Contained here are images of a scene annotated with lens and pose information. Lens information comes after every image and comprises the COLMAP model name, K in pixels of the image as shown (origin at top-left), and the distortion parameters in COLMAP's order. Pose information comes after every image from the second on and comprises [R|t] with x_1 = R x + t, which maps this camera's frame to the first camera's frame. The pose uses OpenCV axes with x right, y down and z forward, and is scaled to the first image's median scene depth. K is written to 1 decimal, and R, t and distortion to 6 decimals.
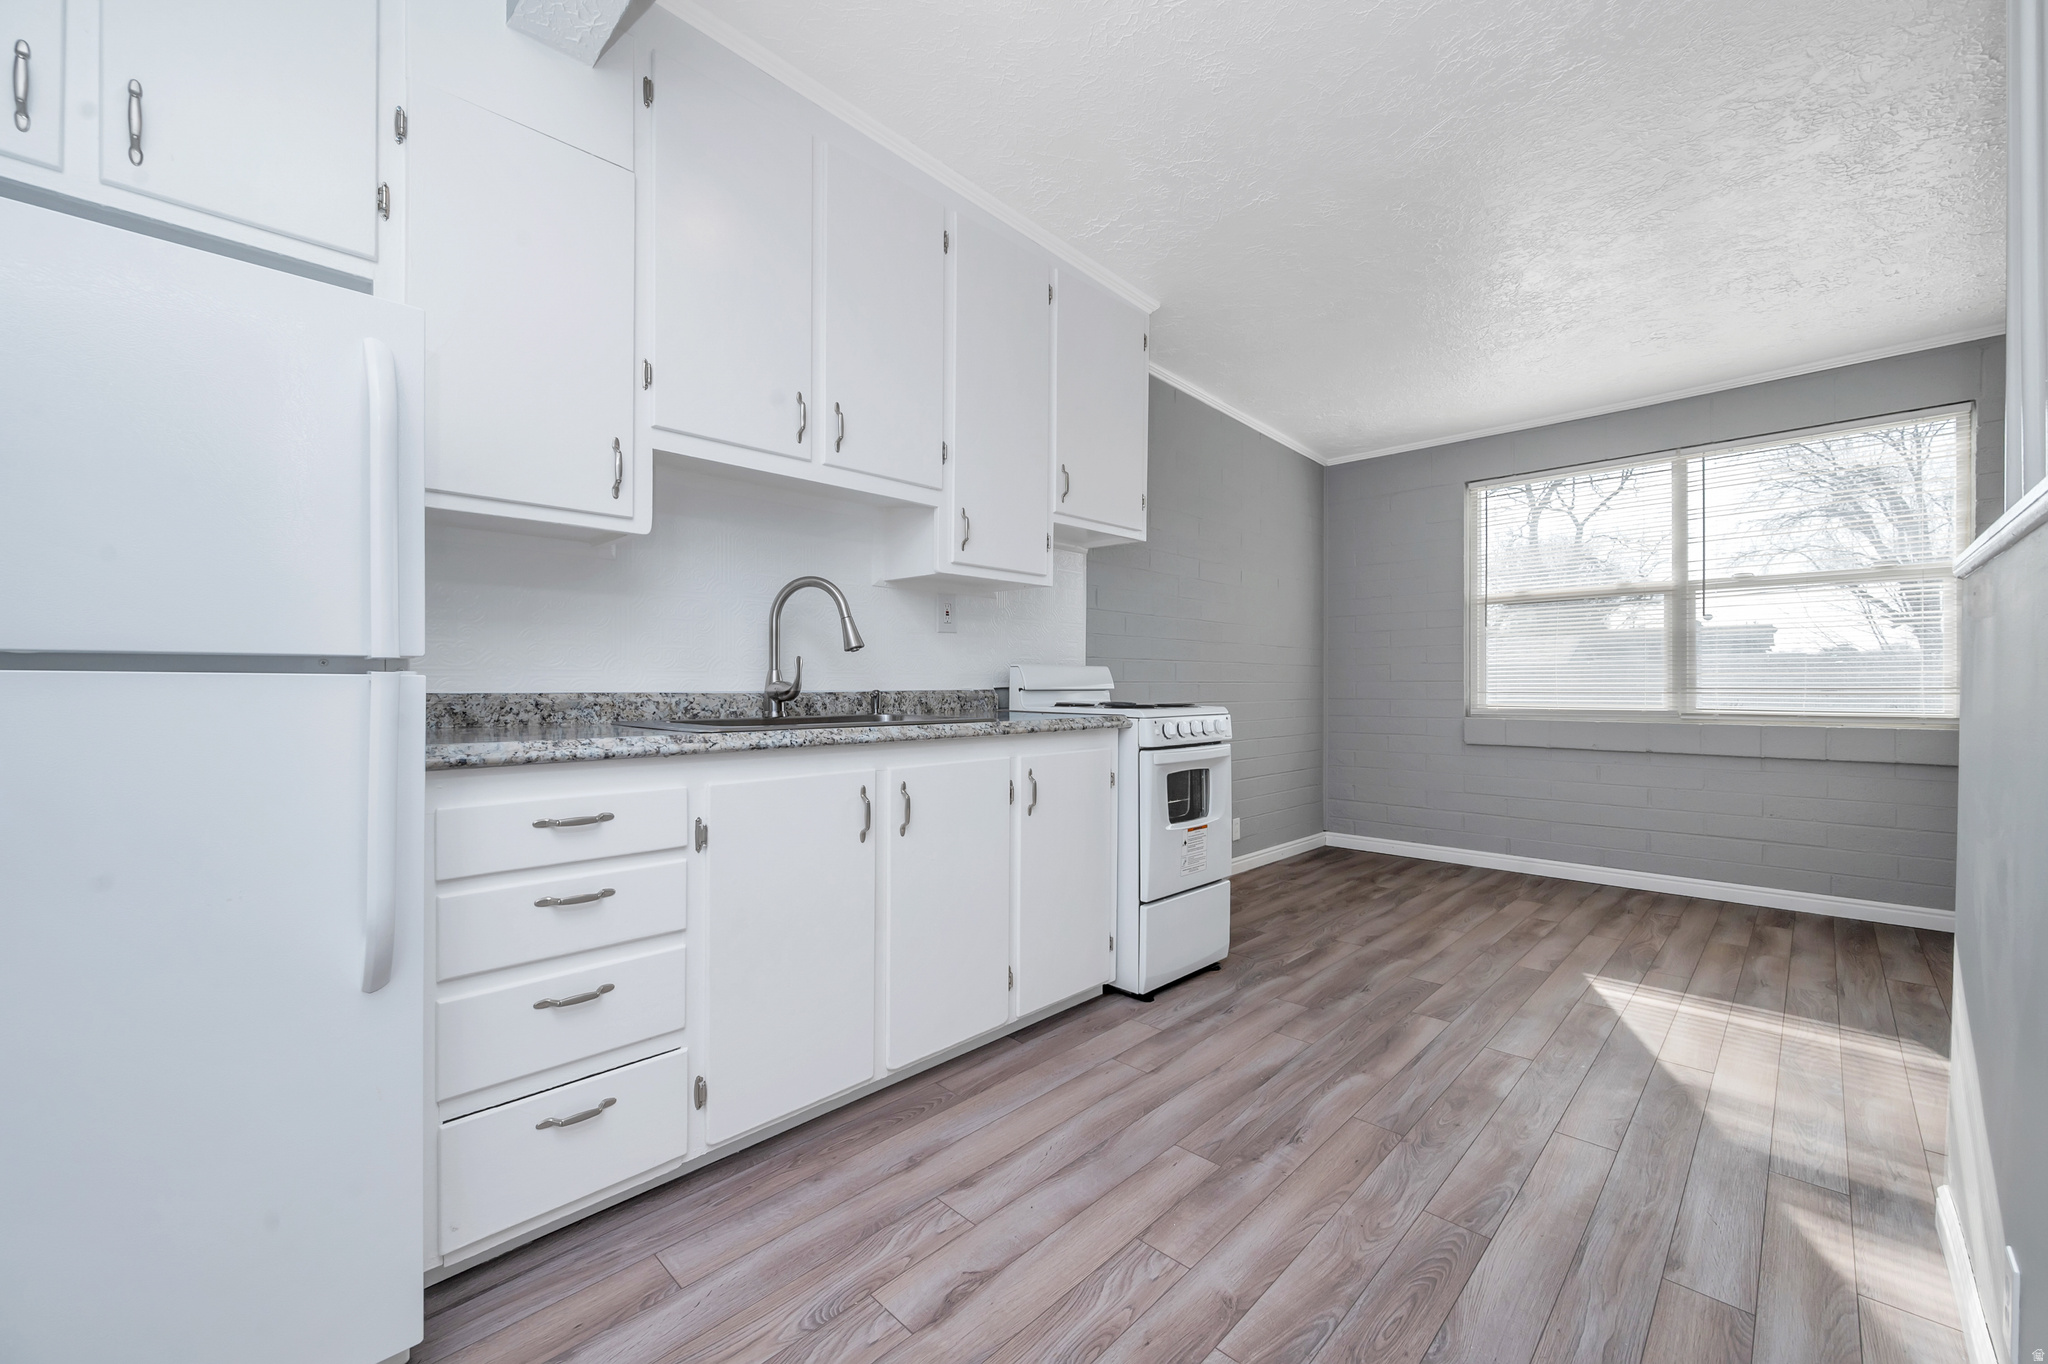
lens RADIAL K [[802.1, 0, 1045.9], [0, 802.1, 683.0], [0, 0, 1]] dist [-0.001295, -0.000038]
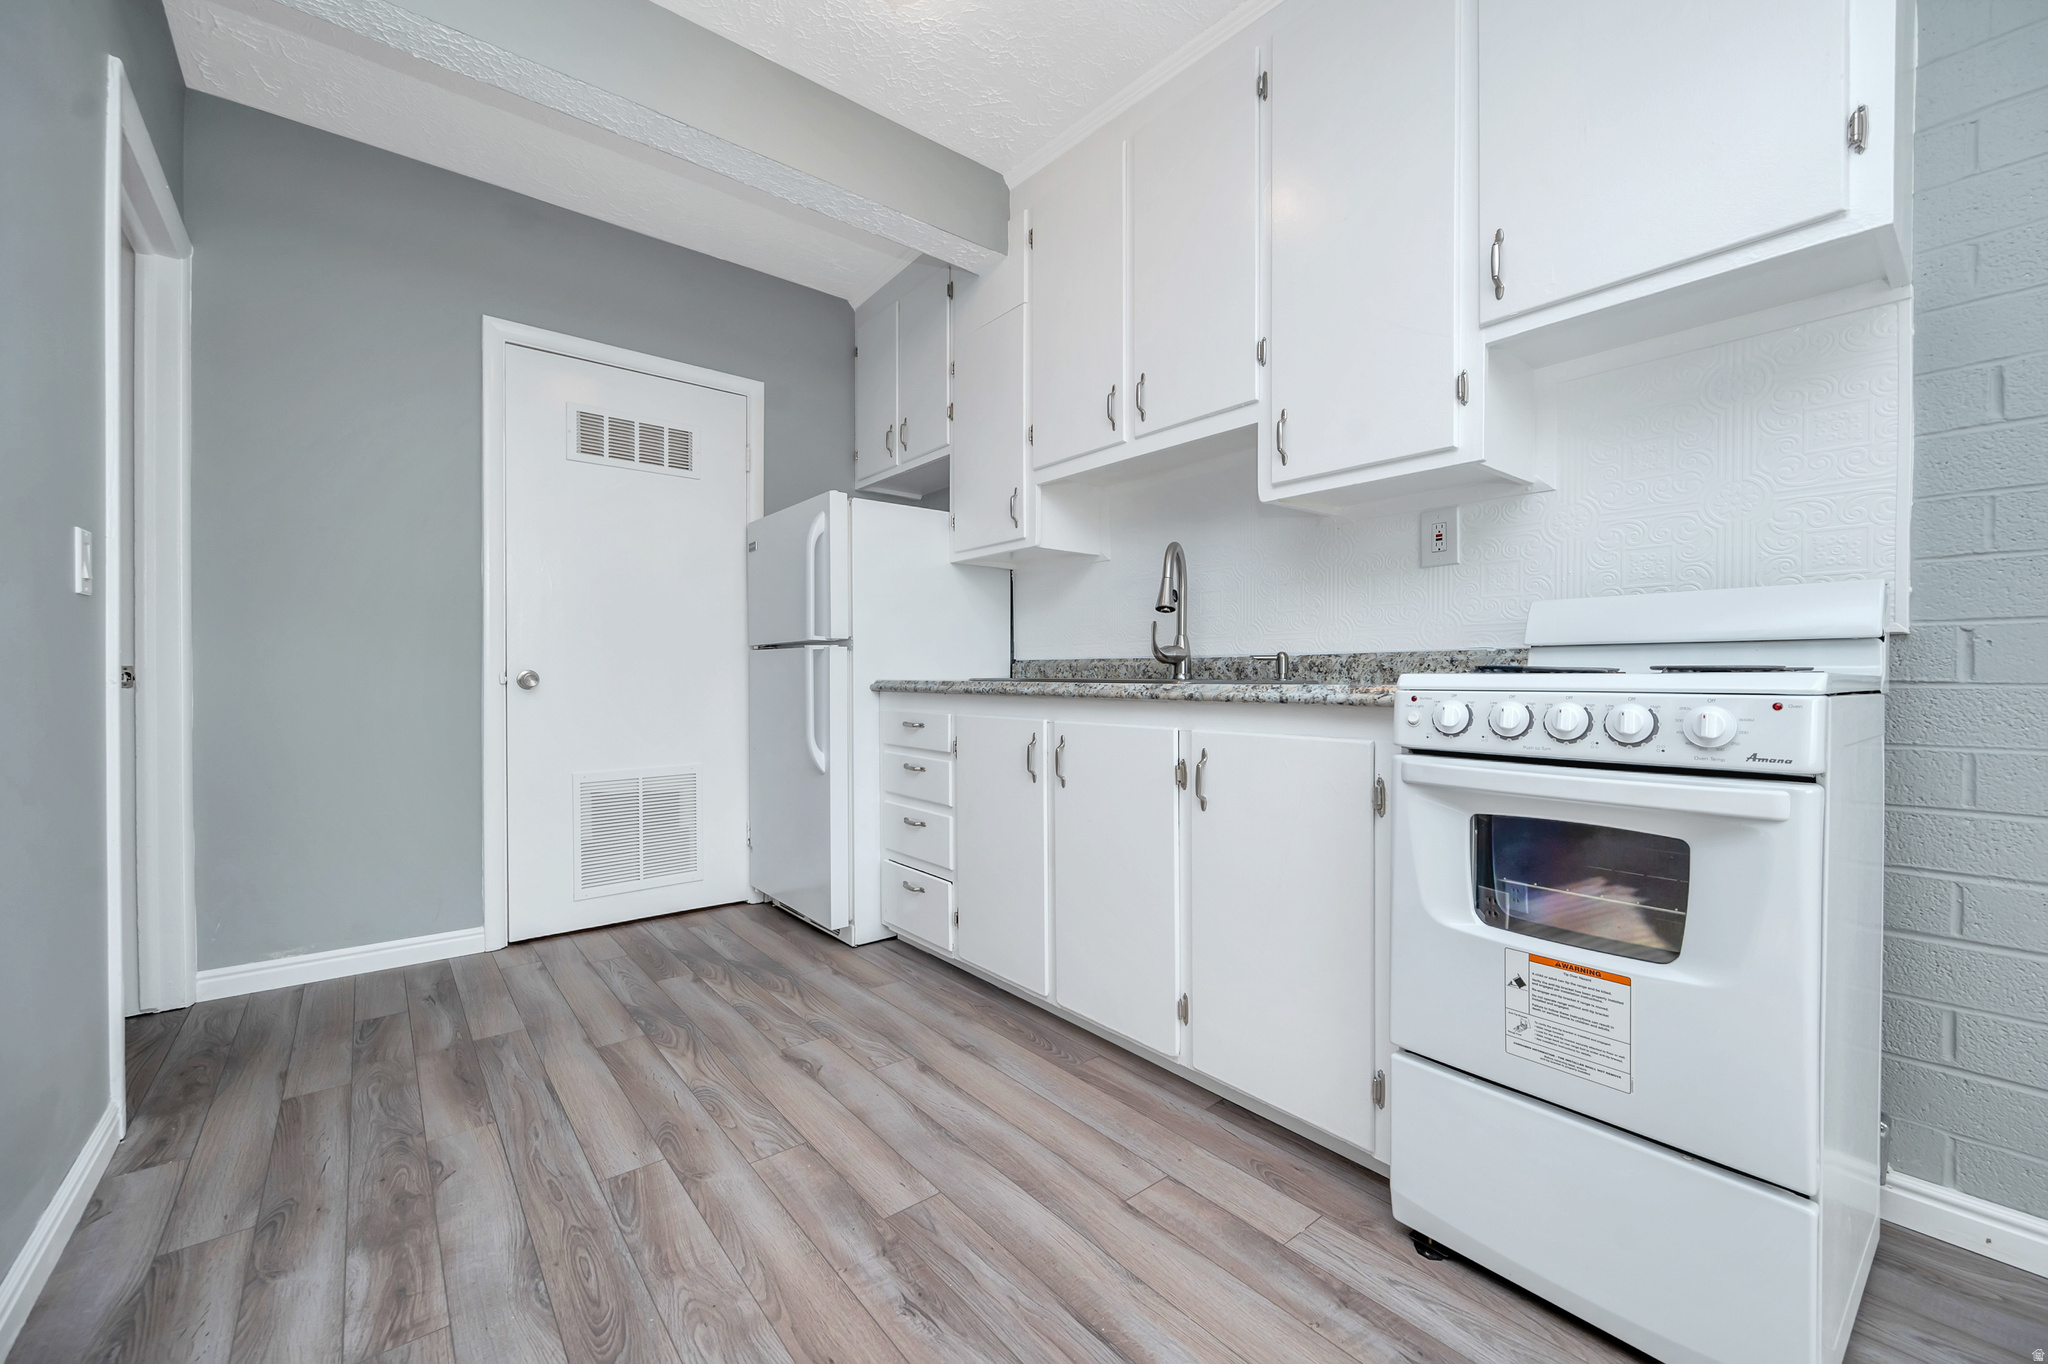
lens RADIAL K [[814.6, 0, 1027.3], [0, 814.6, 684.8], [0, 0, 1]] dist [-0.005011, -0.000318]
pose [[-0.124705, 0.007373, -0.992166, 0.943723], [-0.000967, 0.999971, 0.007553, 0.051392], [0.992193, 0.001901, -0.124695, 1.160317]]
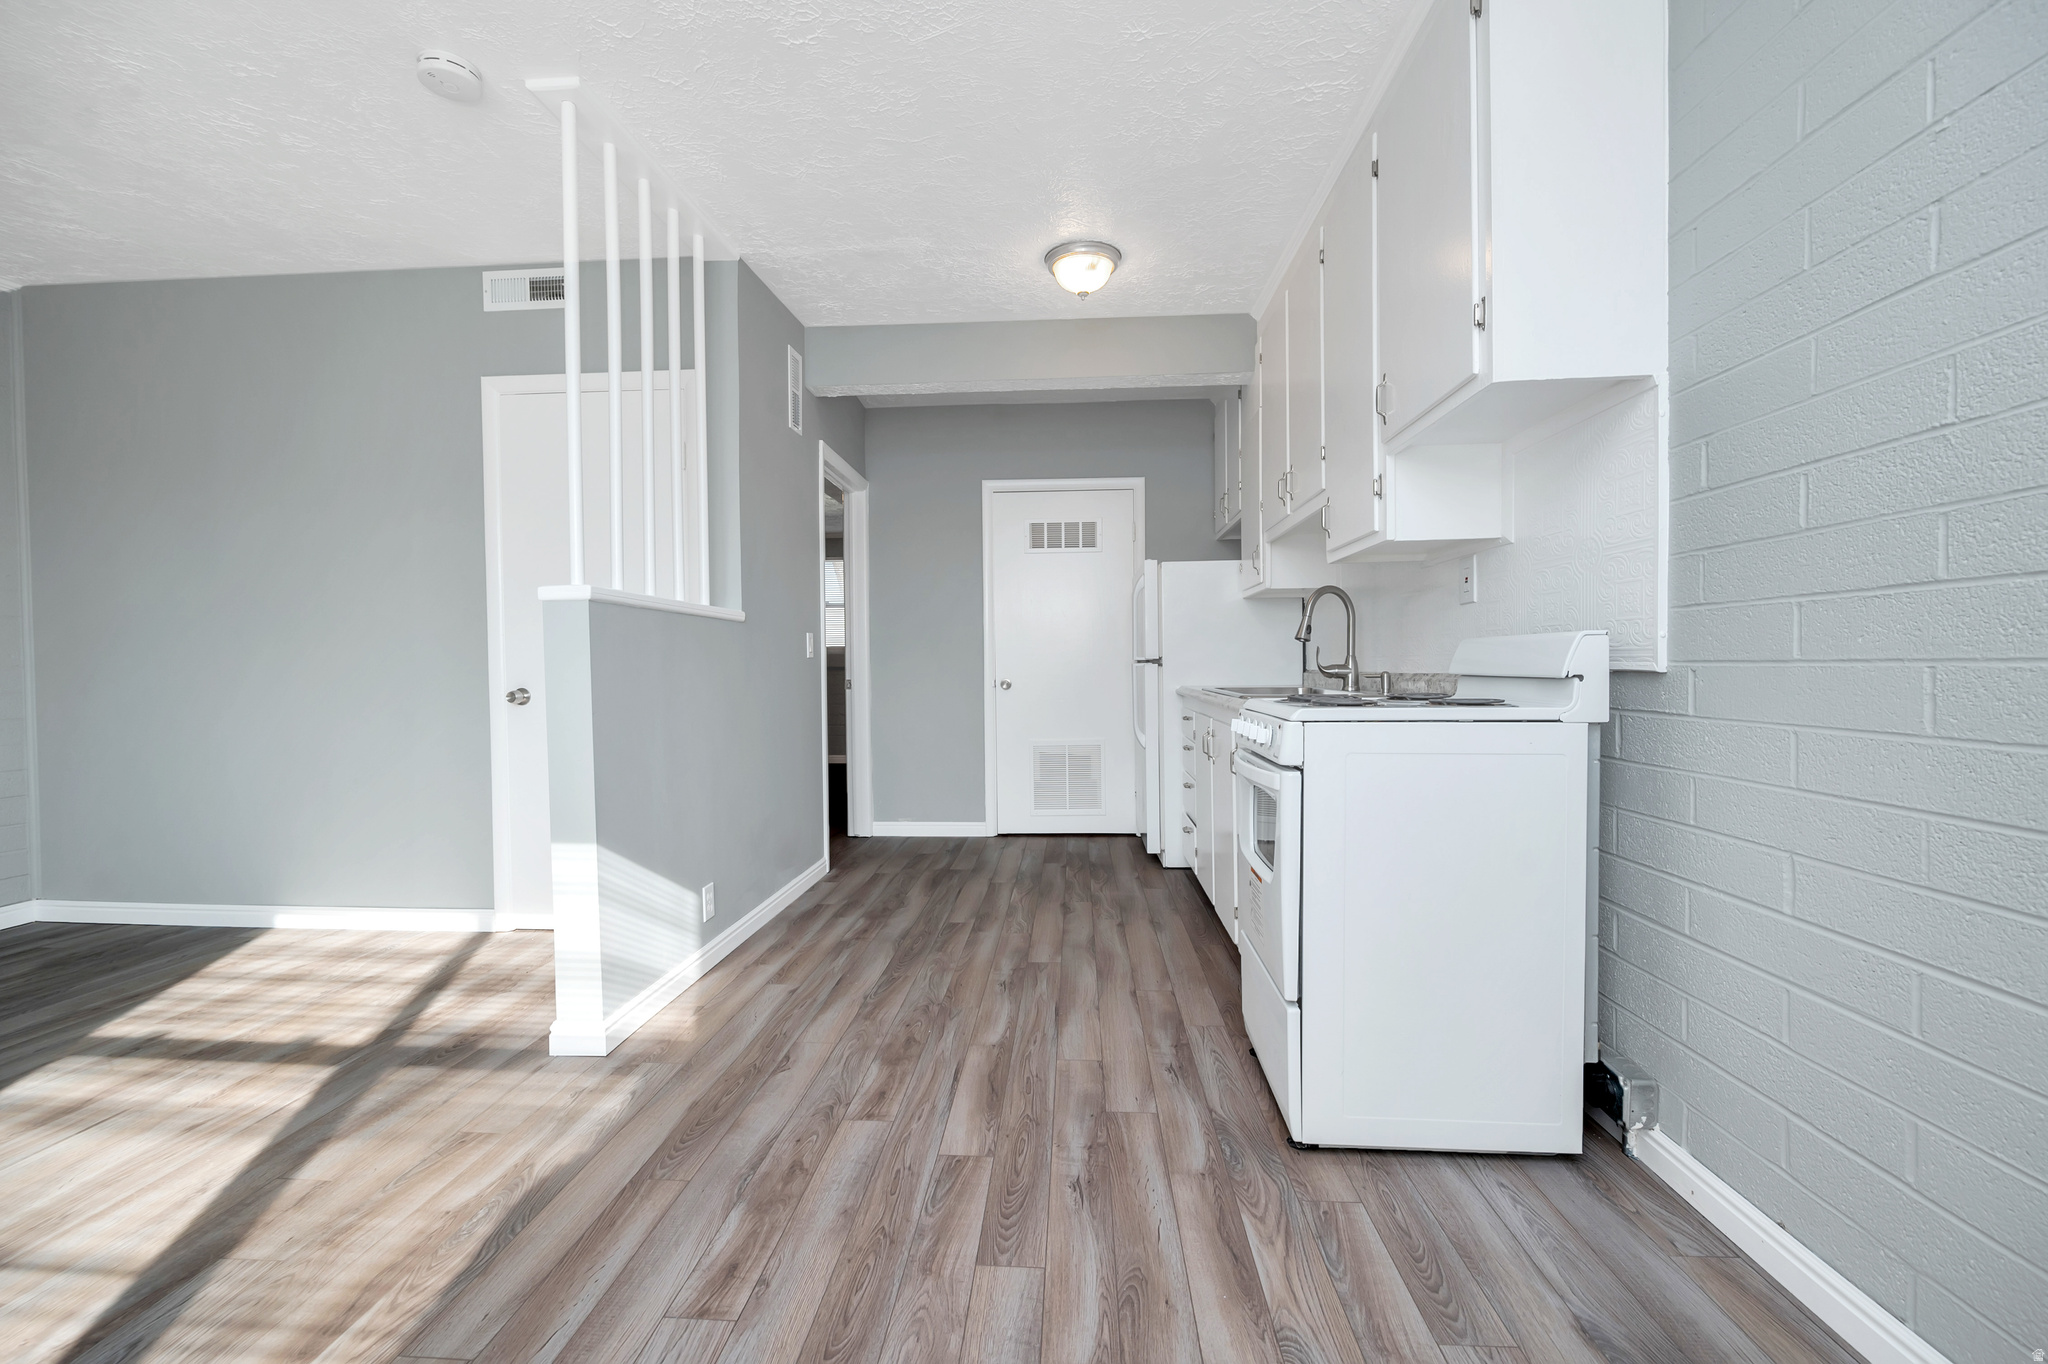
lens RADIAL K [[814.6, 0, 1027.3], [0, 814.6, 684.8], [0, 0, 1]] dist [-0.005011, -0.000318]
pose [[-0.768029, 0.020762, -0.640079, 1.188858], [0.008475, 0.999716, 0.022259, -0.002961], [0.640359, 0.011671, -0.767987, 2.119517]]
